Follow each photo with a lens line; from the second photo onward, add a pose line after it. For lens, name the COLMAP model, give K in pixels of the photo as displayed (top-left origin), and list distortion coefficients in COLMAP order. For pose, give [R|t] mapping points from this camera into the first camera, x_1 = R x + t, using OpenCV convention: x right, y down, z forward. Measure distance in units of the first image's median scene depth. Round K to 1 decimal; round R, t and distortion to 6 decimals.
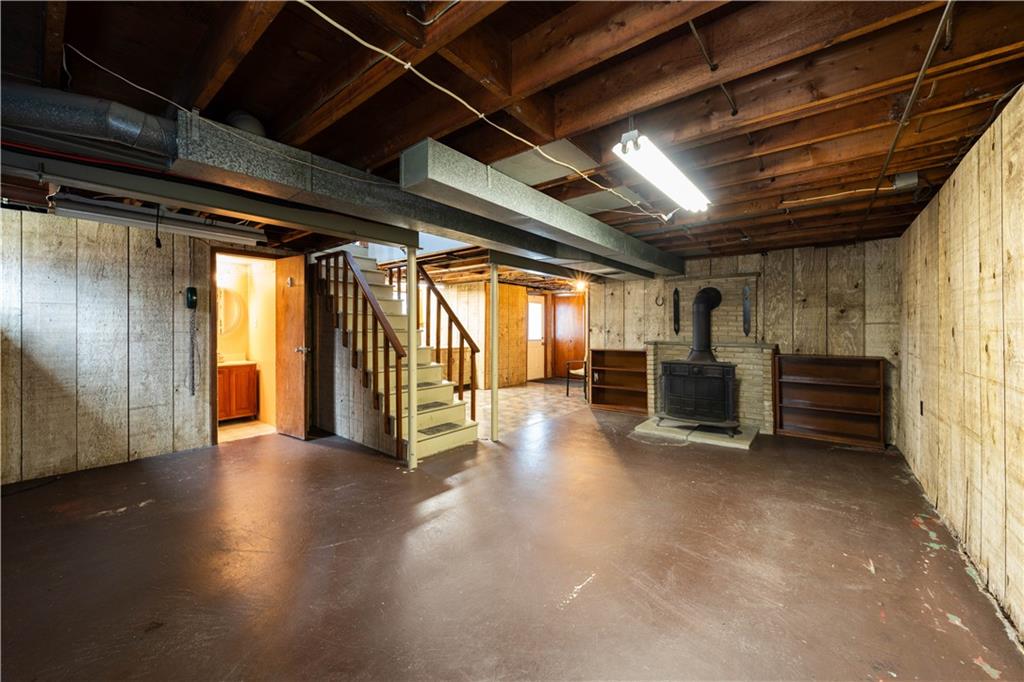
lens RADIAL K [[384.9, 0, 510.6], [0, 384.9, 332.9], [0, 0, 1]] dist [0.002085, 0.000338]
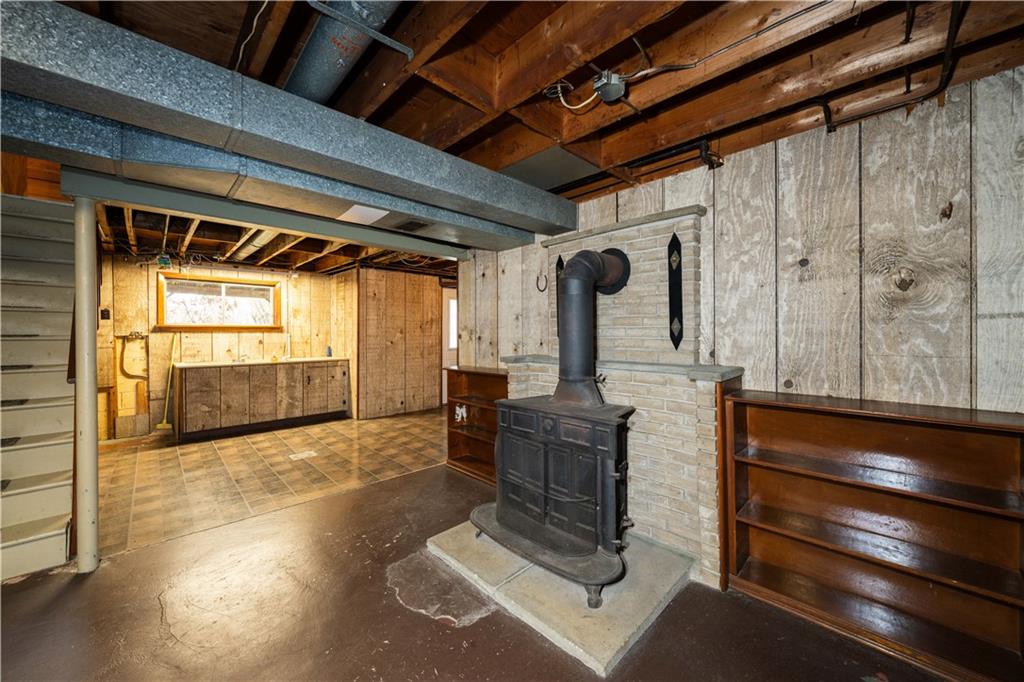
lens RADIAL K [[384.9, 0, 513.5], [0, 384.9, 337.7], [0, 0, 1]] dist [0.002085, 0.000338]
pose [[0.991543, -0.000503, -0.129775, 0.505687], [0.000101, 0.999995, -0.003101, -0.003426], [0.129776, 0.003062, 0.991539, 0.550364]]
